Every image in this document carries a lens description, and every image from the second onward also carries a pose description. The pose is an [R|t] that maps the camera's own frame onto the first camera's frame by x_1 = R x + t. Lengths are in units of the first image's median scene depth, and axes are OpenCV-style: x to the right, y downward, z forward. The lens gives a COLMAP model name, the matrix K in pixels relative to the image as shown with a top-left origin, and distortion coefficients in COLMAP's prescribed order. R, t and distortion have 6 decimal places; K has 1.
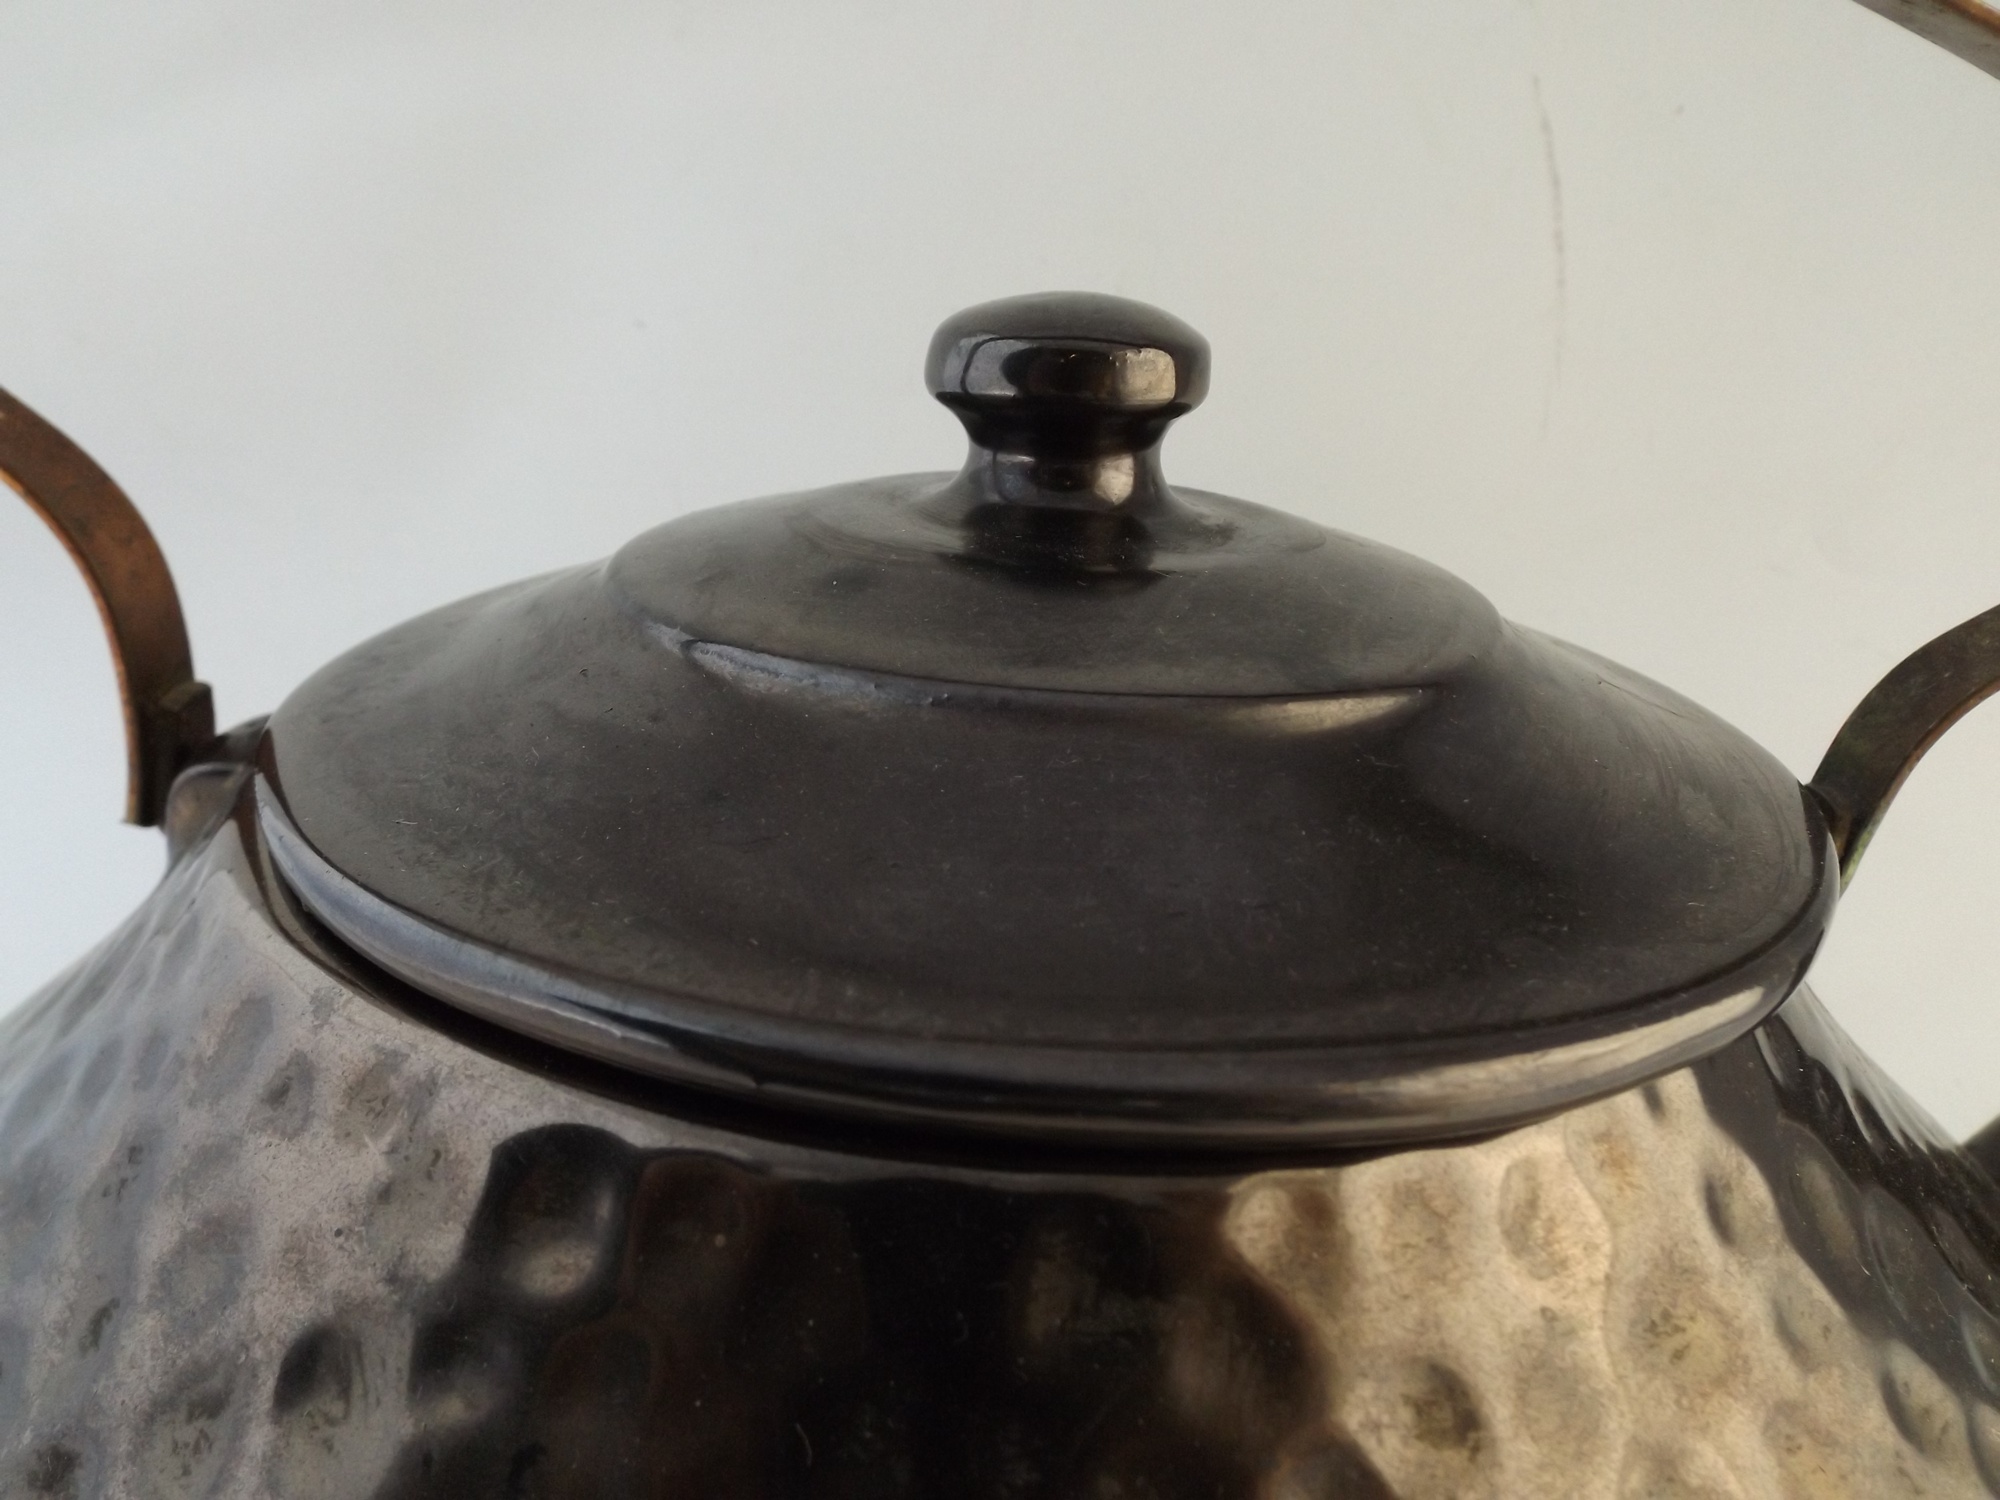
lens RADIAL K [[1406.3, 0, 1000.0], [0, 1406.3, 750.0], [0, 0, 1]] dist [0.001325, -0.005785]
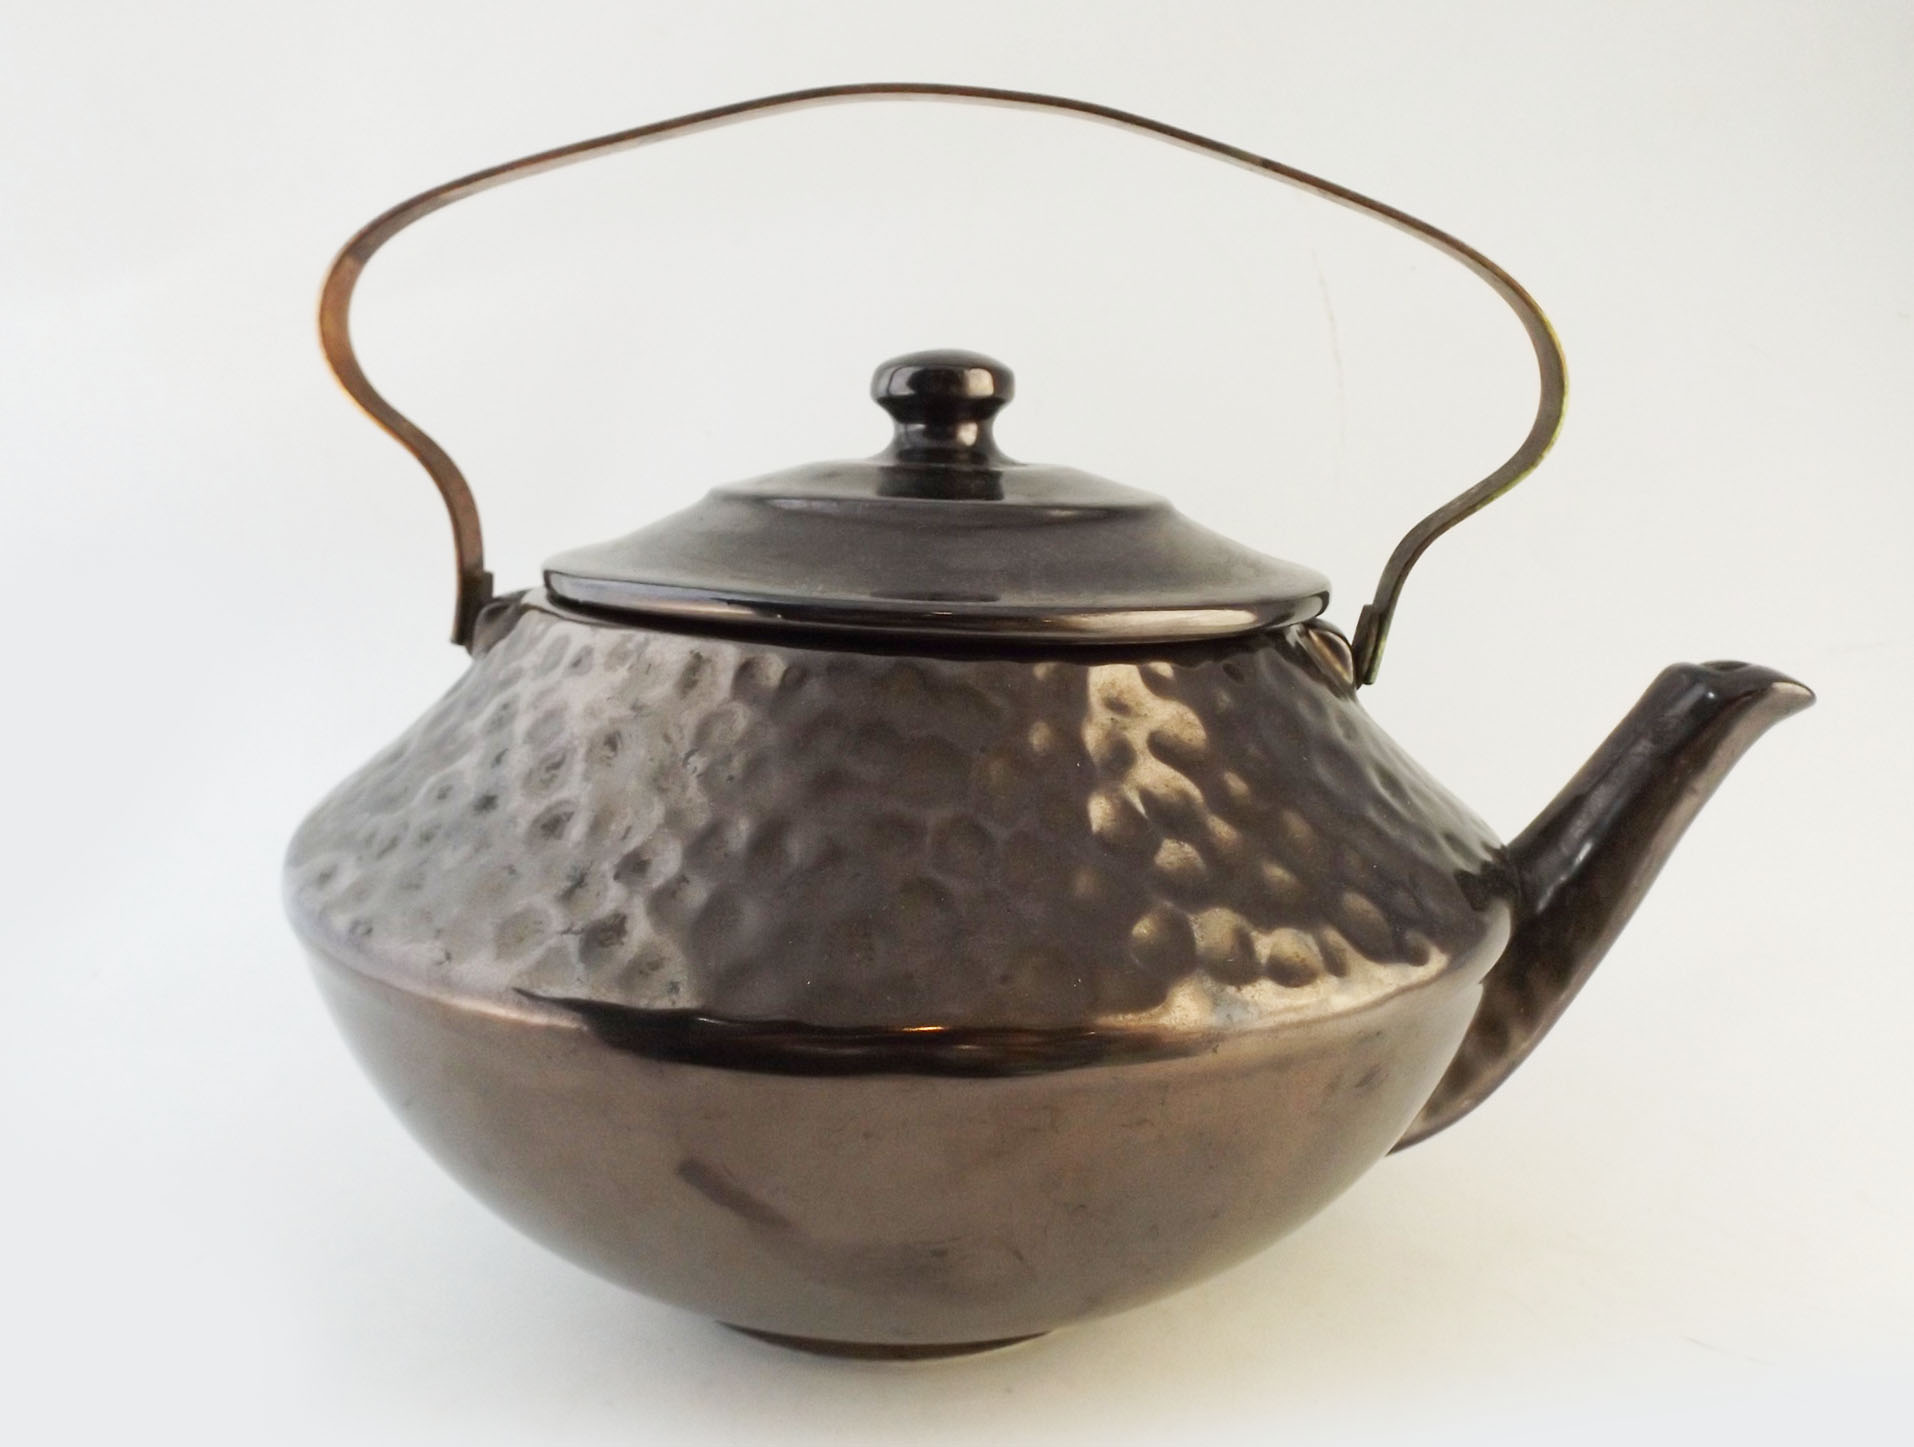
lens RADIAL K [[1370.4, 0, 957.0], [0, 1370.4, 723.5], [0, 0, 1]] dist [-0.005560, -0.001282]
pose [[0.998672, -0.017306, -0.048535, 0.160109], [0.010387, 0.990191, -0.139336, 0.487446], [0.050470, 0.138647, 0.989055, -0.865831]]
